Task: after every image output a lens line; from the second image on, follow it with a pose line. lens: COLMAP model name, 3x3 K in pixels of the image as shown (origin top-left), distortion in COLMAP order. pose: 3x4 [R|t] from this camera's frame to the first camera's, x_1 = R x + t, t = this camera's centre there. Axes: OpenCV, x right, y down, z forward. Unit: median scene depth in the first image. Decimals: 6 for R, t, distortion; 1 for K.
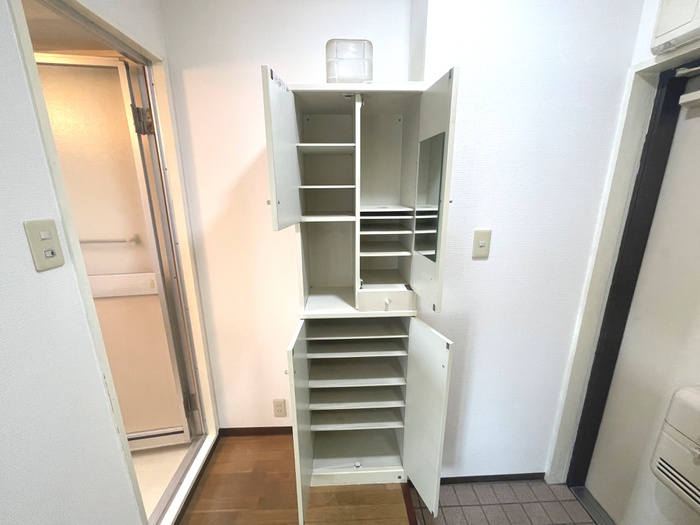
lens RADIAL K [[284.0, 0, 347.4], [0, 284.0, 261.7], [0, 0, 1]] dist [-0.005205, 0.002261]
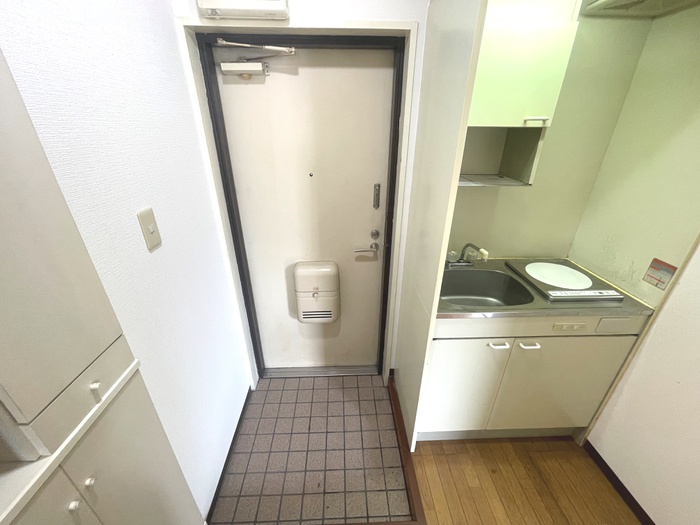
lens RADIAL K [[284.0, 0, 350.1], [0, 284.0, 260.8], [0, 0, 1]] dist [-0.005205, 0.002261]
pose [[0.003393, -0.422556, 0.906330, -0.236867], [0.241609, 0.879831, 0.409296, -0.164183], [-0.970368, 0.217588, 0.105079, 0.422969]]
